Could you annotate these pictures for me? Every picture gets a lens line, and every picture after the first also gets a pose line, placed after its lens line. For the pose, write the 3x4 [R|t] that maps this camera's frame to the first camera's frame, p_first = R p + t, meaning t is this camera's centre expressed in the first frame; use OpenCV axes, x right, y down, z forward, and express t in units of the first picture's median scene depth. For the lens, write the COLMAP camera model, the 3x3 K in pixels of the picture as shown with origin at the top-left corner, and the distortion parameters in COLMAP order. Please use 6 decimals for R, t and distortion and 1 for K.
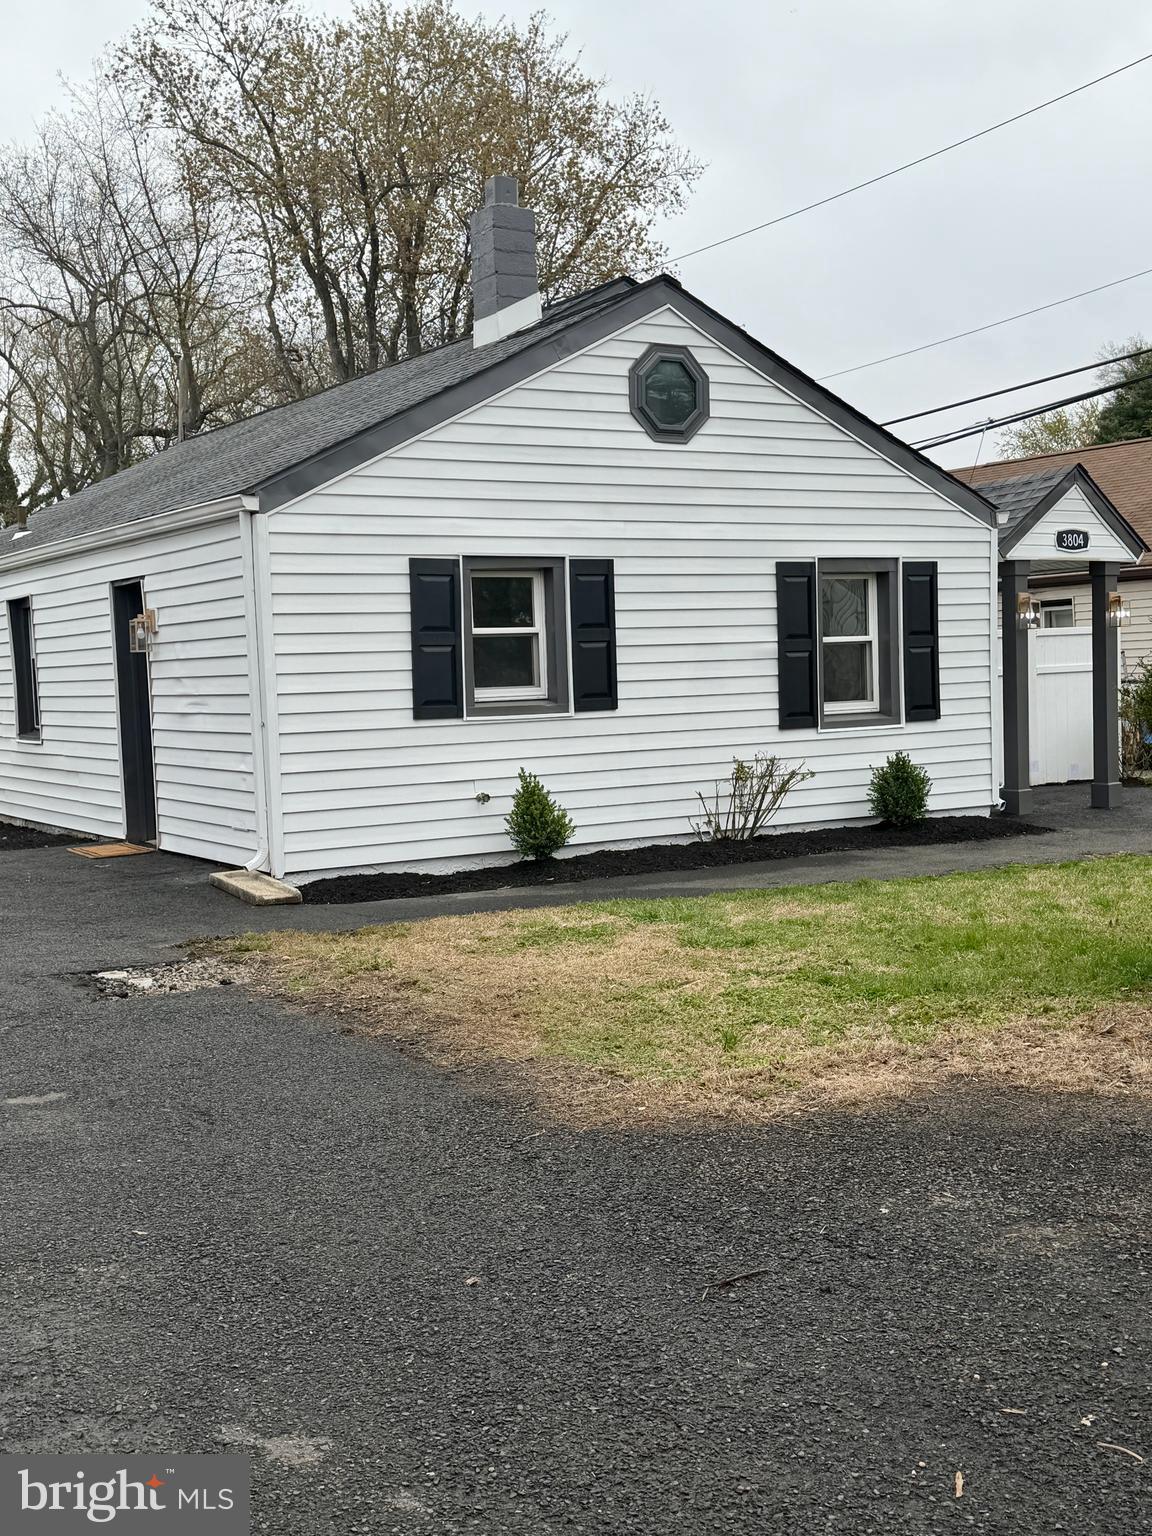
lens RADIAL K [[1719.6, 0, 570.9], [0, 1719.6, 773.7], [0, 0, 1]] dist [0.198666, -0.457587]
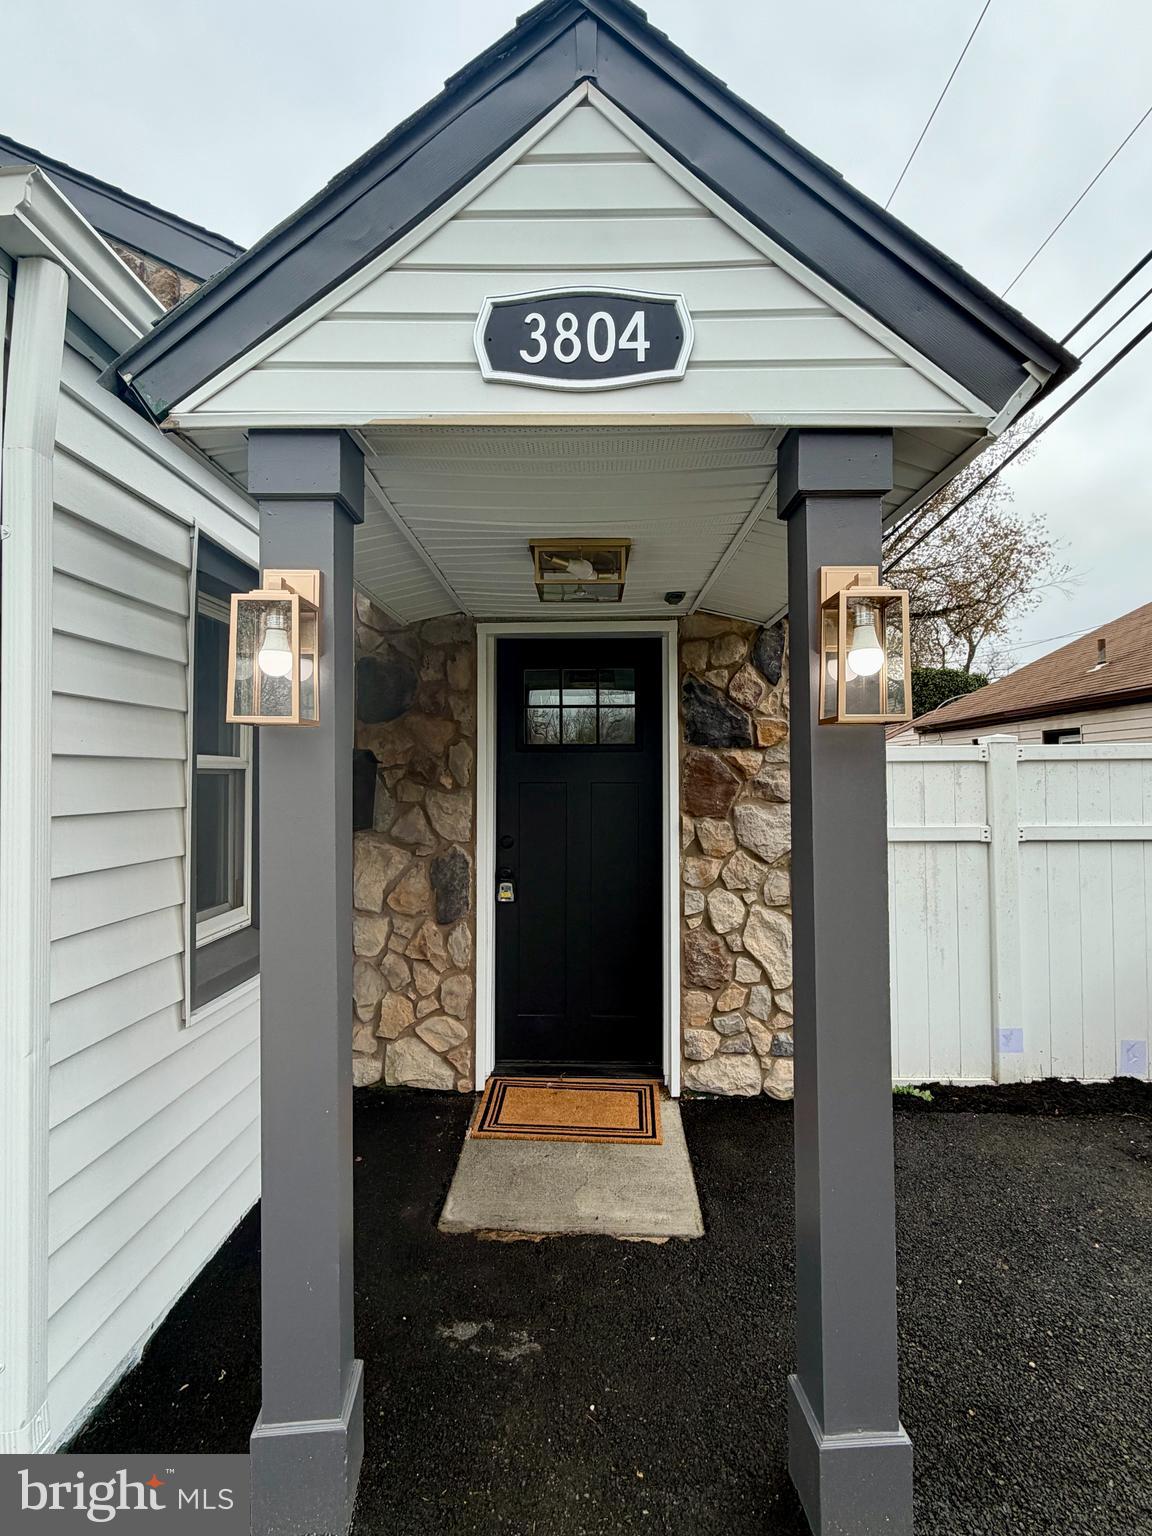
lens RADIAL K [[783.1, 0, 576.0], [0, 783.1, 768.0], [0, 0, 1]] dist [-0.001559, -0.000365]
pose [[0.834017, 0.020499, -0.551358, 0.392465], [-0.056174, 0.997272, -0.047893, -0.083877], [0.548872, 0.070915, 0.832893, 1.050177]]
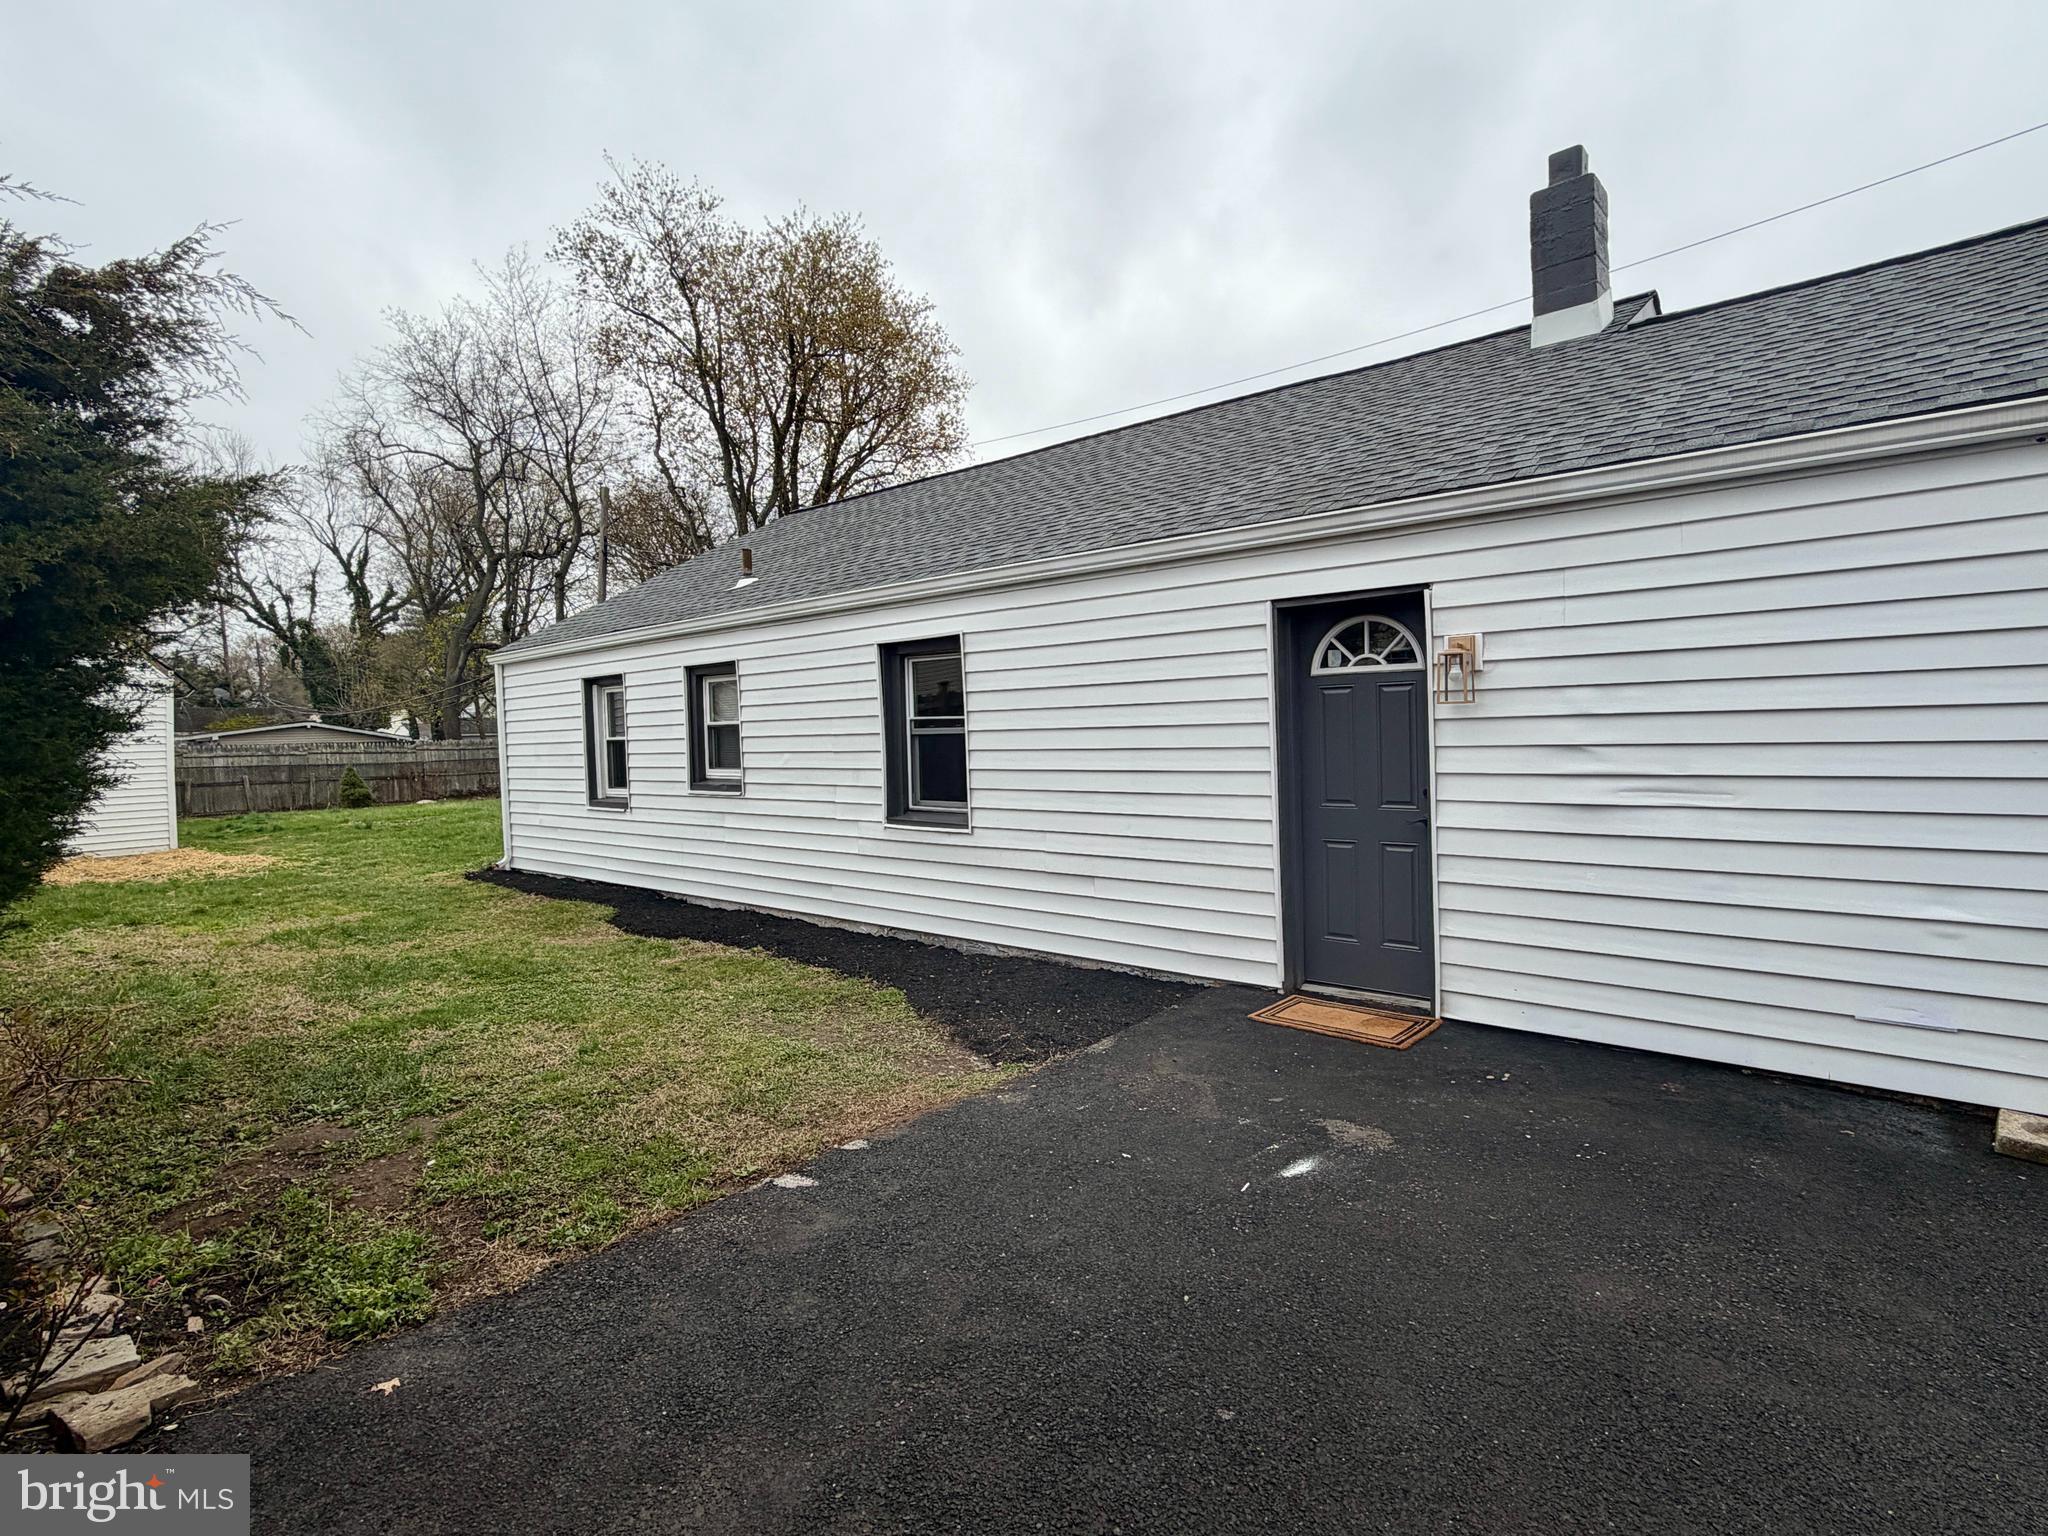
lens RADIAL K [[1044.1, 0, 1024.0], [0, 1044.1, 768.0], [0, 0, 1]] dist [-0.001559, -0.000365]
pose [[0.957268, -0.004839, 0.289161, -0.489983], [0.013651, 0.999502, -0.028466, -0.038043], [-0.288879, 0.031197, 0.956857, 0.678928]]
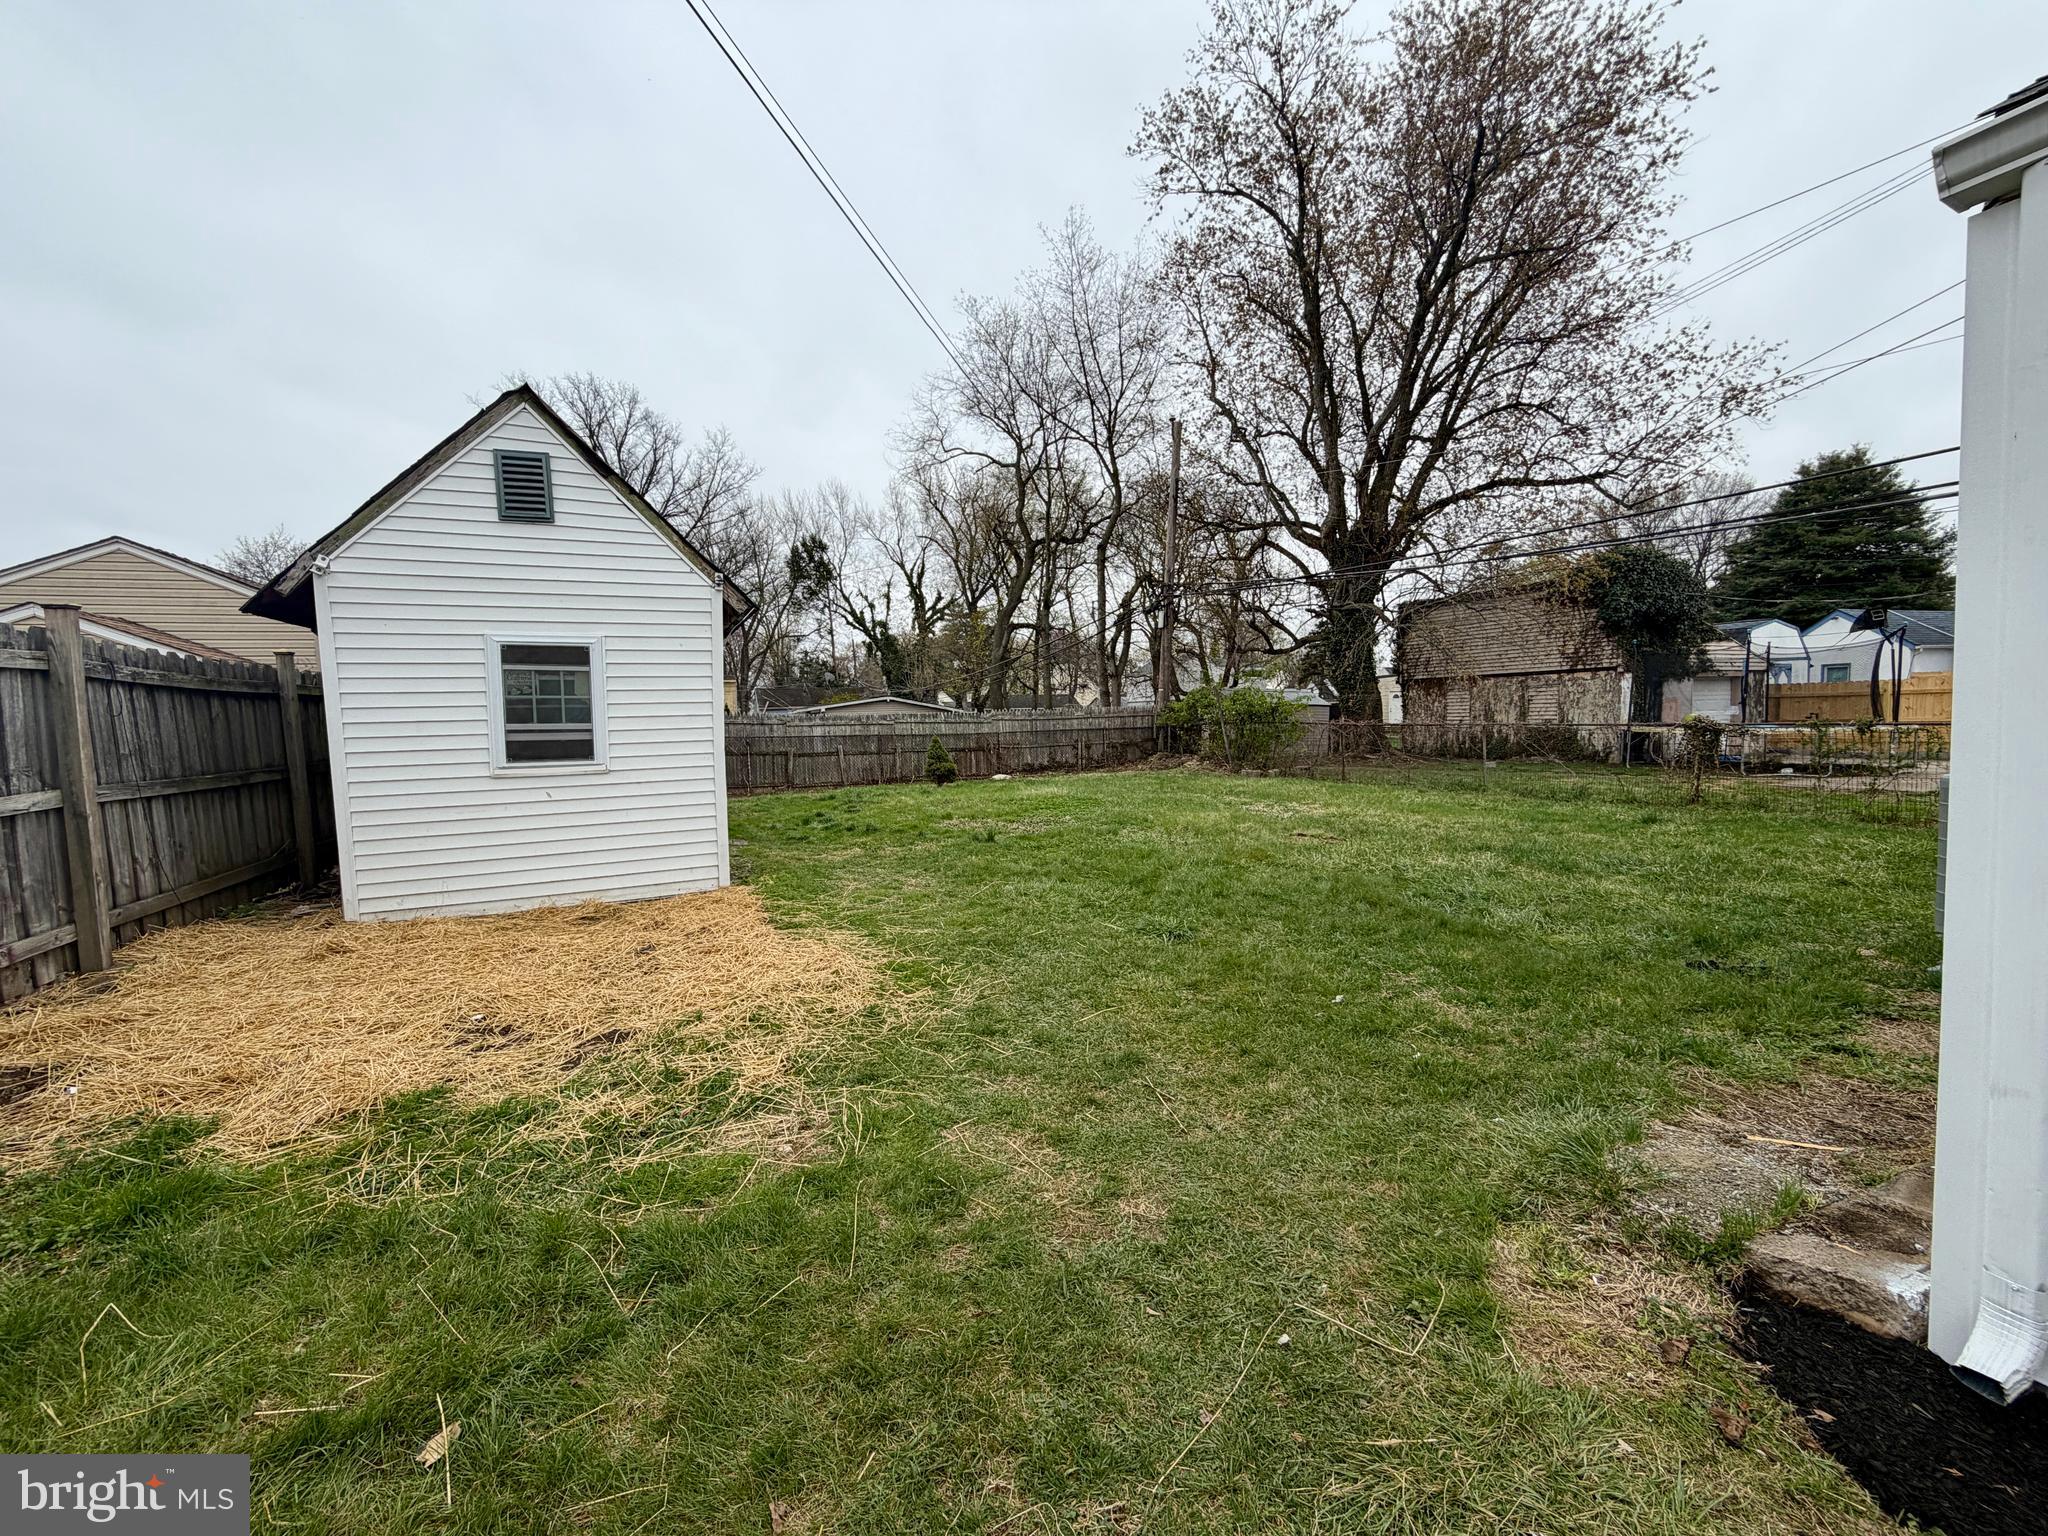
lens RADIAL K [[815.8, 0, 1016.3], [0, 815.8, 766.9], [0, 0, 1]] dist [-0.000147, 0.000359]
pose [[0.989783, 0.014816, -0.141811, -0.791316], [-0.013916, 0.999876, 0.007334, -0.074827], [0.141902, -0.005286, 0.989867, 1.541166]]
